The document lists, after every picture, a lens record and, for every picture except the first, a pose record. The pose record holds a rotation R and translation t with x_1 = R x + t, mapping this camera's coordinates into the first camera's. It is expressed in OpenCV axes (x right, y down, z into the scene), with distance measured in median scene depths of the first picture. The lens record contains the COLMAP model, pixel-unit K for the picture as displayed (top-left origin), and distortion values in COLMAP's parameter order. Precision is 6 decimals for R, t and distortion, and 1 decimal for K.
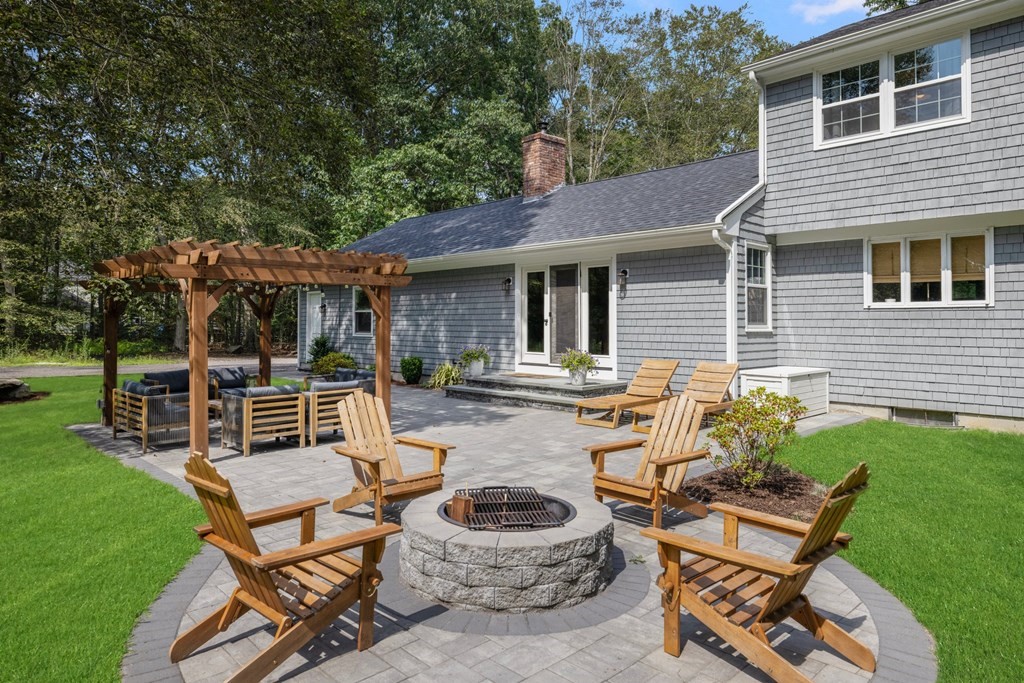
lens RADIAL K [[641.5, 0, 508.3], [0, 641.5, 310.3], [0, 0, 1]] dist [0.004028, 0.001709]
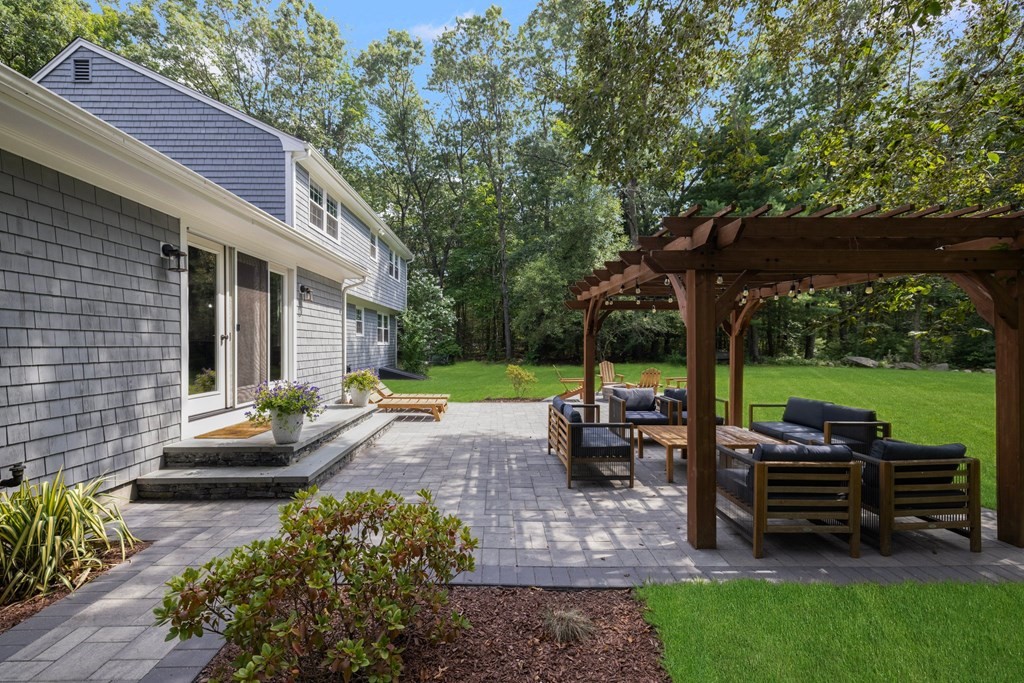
lens RADIAL K [[430.1, 0, 506.1], [0, 430.1, 344.2], [0, 0, 1]] dist [0.001014, -0.000018]
pose [[-0.729957, -0.001822, 0.683490, -0.514685], [-0.020094, 0.999621, -0.018796, 0.030830], [-0.683197, -0.027454, -0.729717, 1.382352]]
